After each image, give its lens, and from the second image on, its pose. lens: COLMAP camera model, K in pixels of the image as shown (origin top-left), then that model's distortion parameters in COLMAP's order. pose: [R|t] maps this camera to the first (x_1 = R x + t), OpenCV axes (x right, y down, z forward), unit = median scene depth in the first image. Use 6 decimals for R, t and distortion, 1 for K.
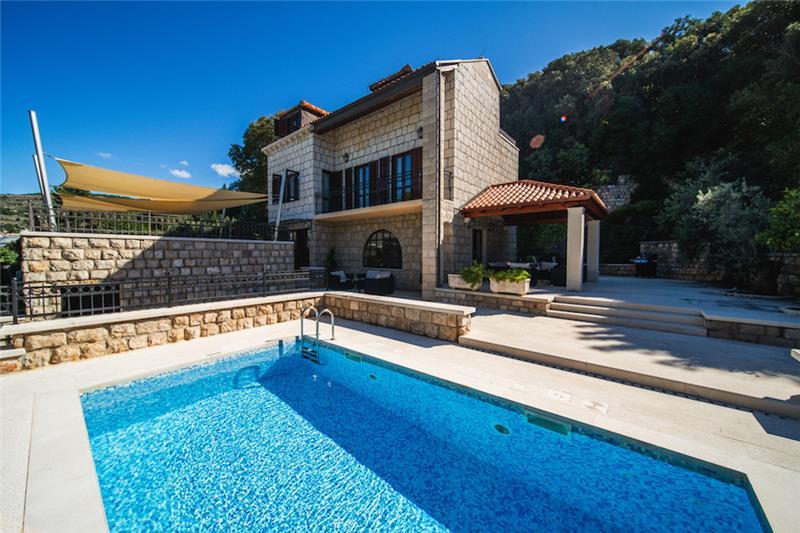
lens RADIAL K [[298.5, 0, 395.5], [0, 298.5, 263.3], [0, 0, 1]] dist [-0.002105, -0.000120]
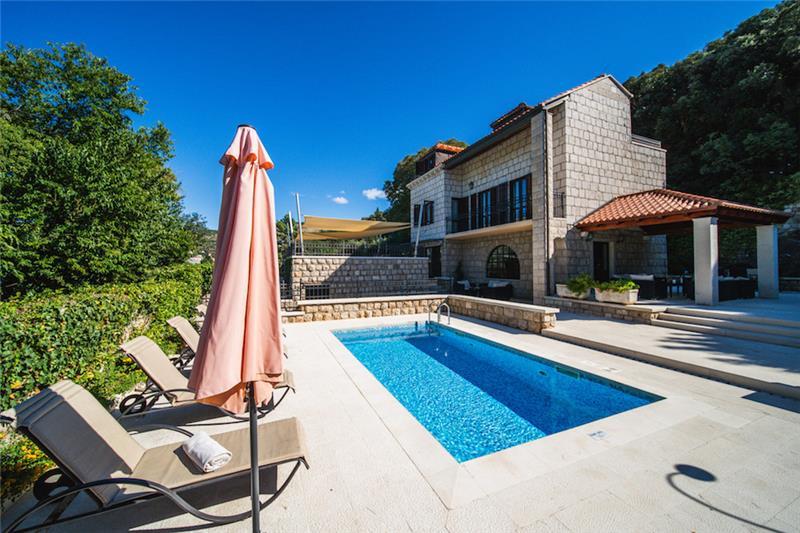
lens RADIAL K [[298.5, 0, 395.5], [0, 298.5, 263.3], [0, 0, 1]] dist [-0.002105, -0.000120]
pose [[0.897644, -0.008959, -0.440630, 0.122400], [-0.008845, 0.999226, -0.038335, 0.005629], [0.440632, 0.038309, 0.896870, -0.272420]]
